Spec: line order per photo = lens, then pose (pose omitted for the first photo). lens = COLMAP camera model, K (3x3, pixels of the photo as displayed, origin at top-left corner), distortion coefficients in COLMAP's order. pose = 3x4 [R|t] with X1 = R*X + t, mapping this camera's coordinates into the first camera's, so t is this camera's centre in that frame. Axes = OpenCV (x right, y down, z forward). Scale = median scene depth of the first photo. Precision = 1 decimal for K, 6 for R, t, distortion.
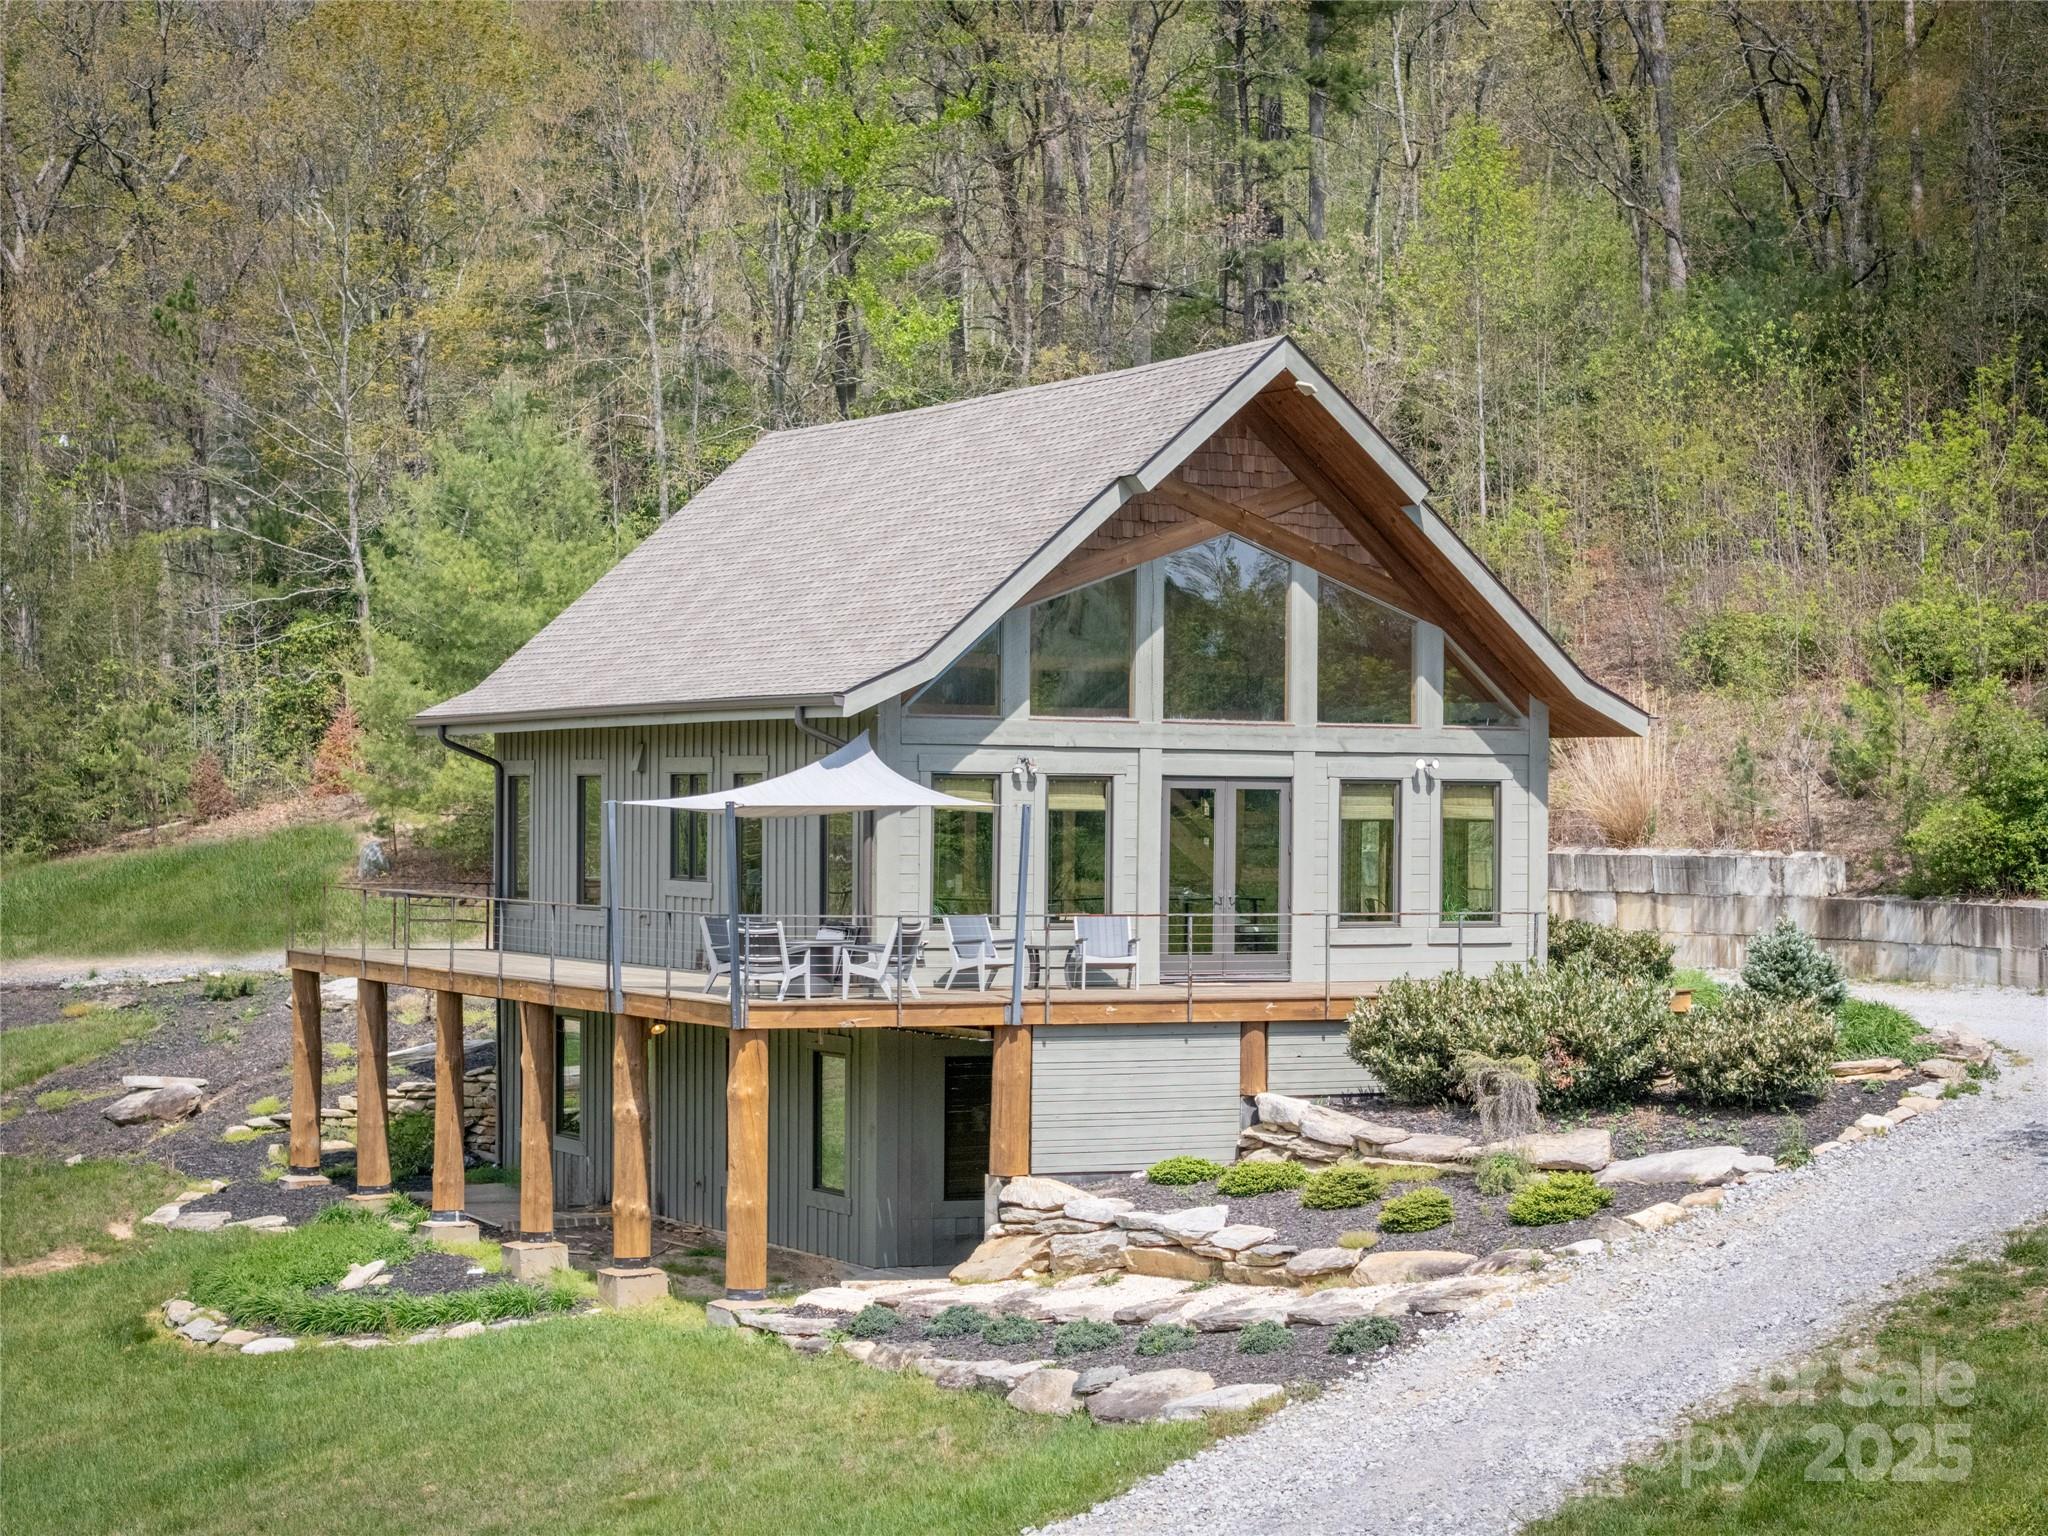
lens RADIAL K [[4138.6, 0, 1024.0], [0, 4138.6, 768.0], [0, 0, 1]] dist [-0.020649, -0.060860]
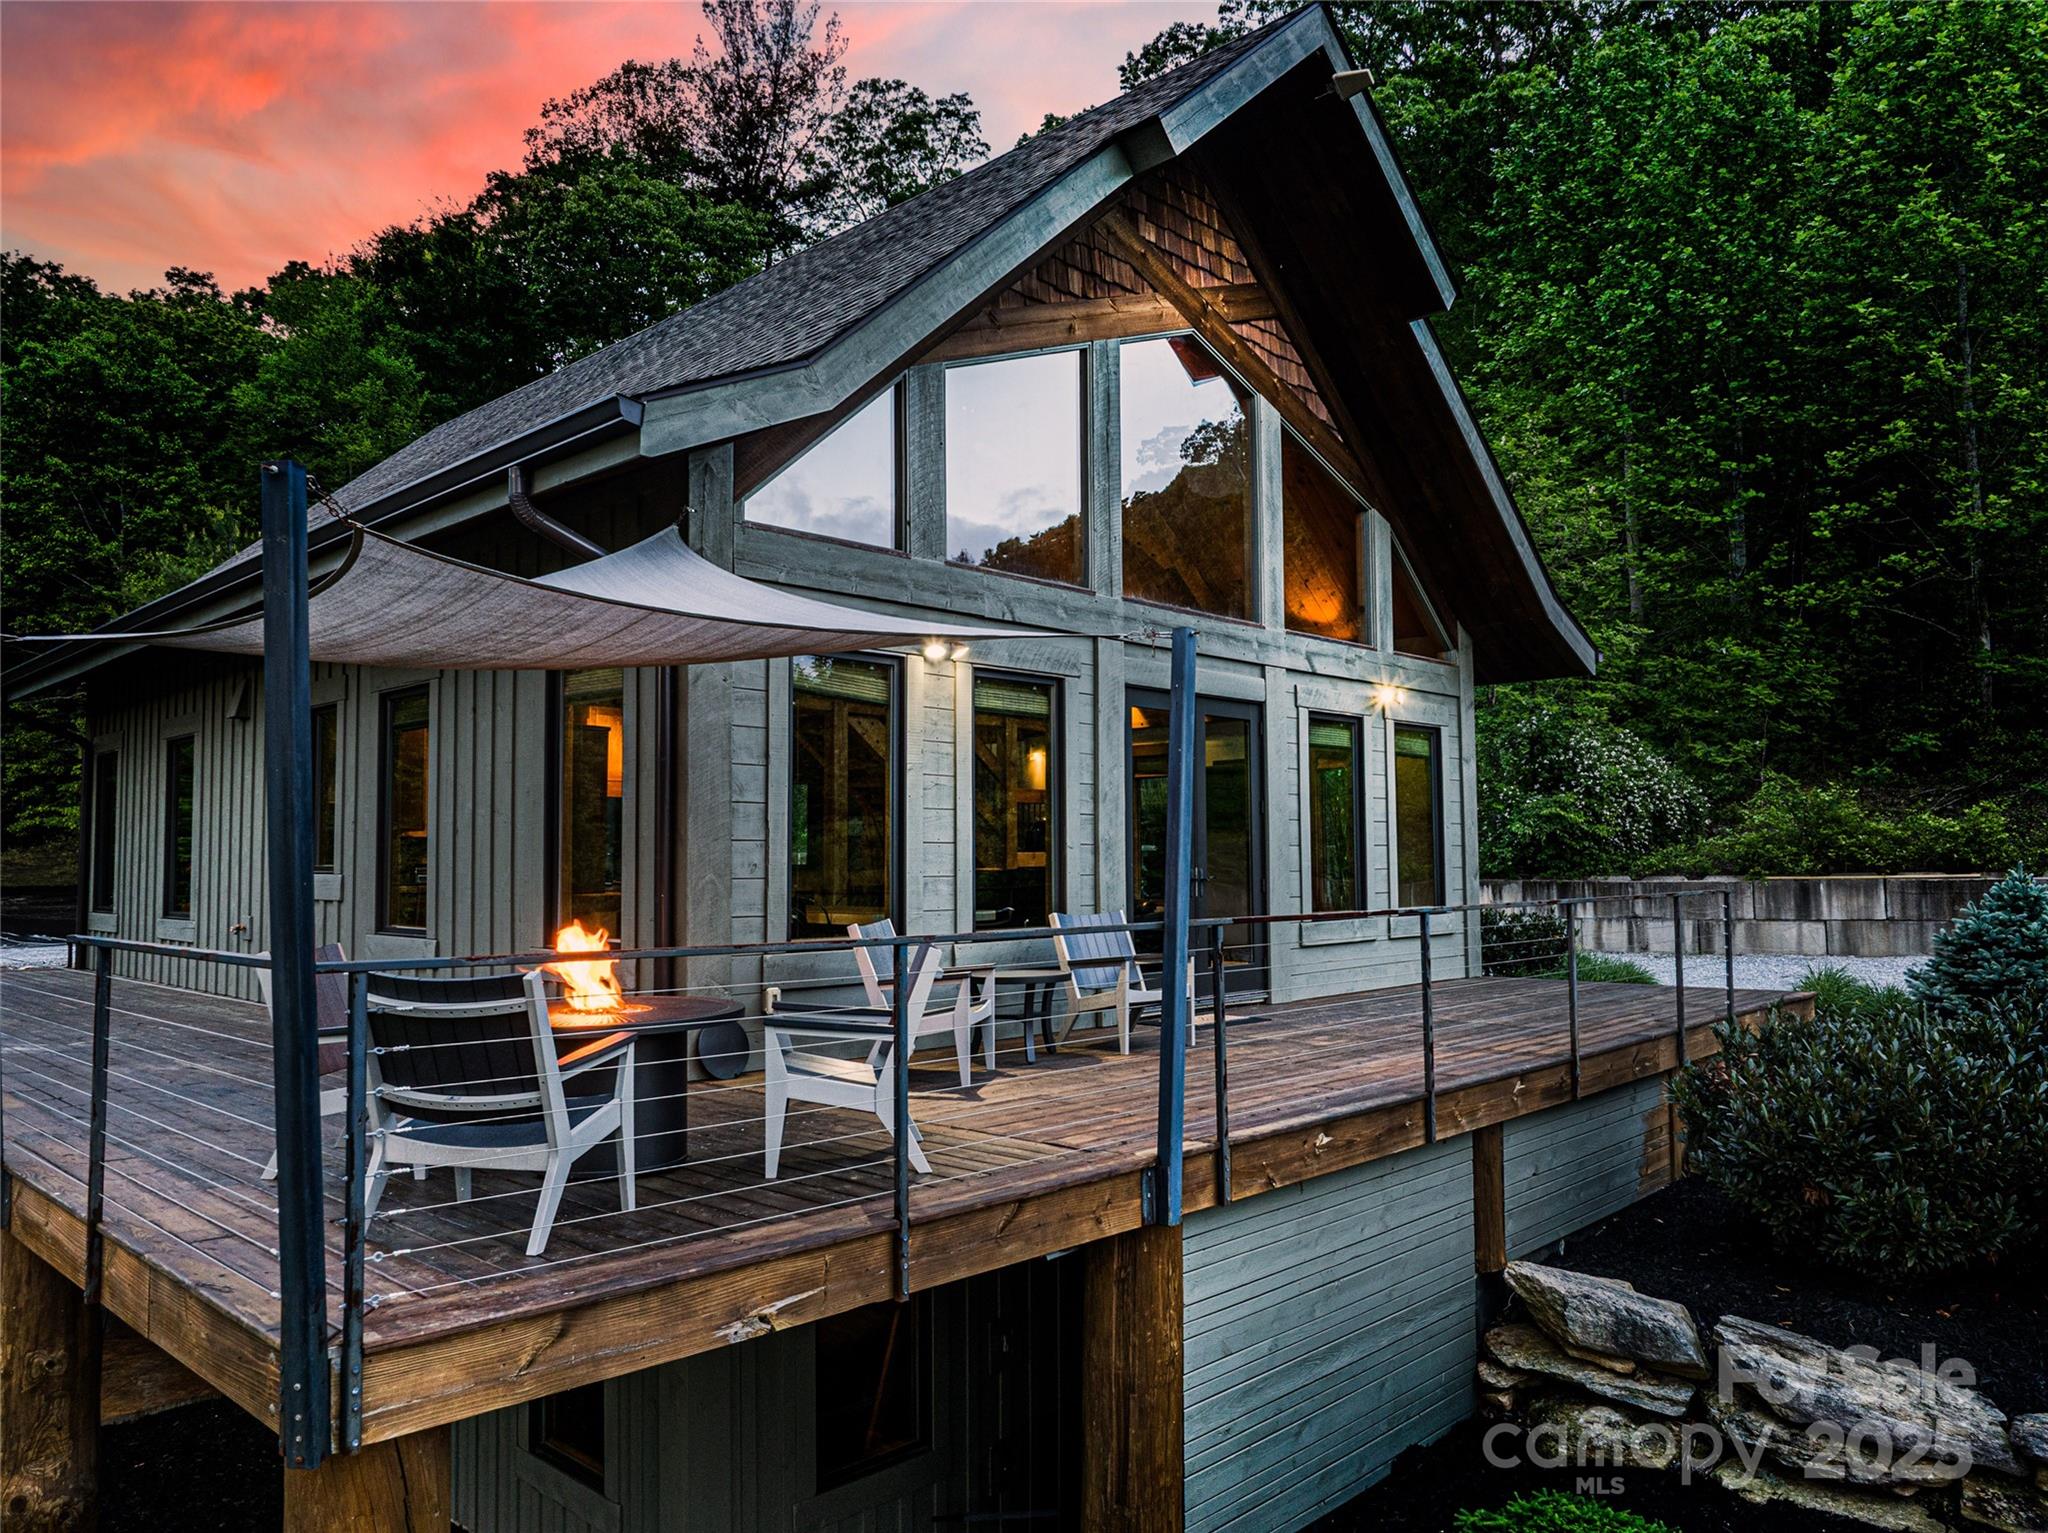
lens RADIAL K [[1457.9, 0, 1024.0], [0, 1457.9, 766.5], [0, 0, 1]] dist [0.003618, 0.001014]
pose [[0.943857, 0.017853, 0.329871, -0.051891], [0.002318, 0.998156, -0.060655, 0.027683], [-0.330346, 0.058014, 0.942075, 0.787447]]
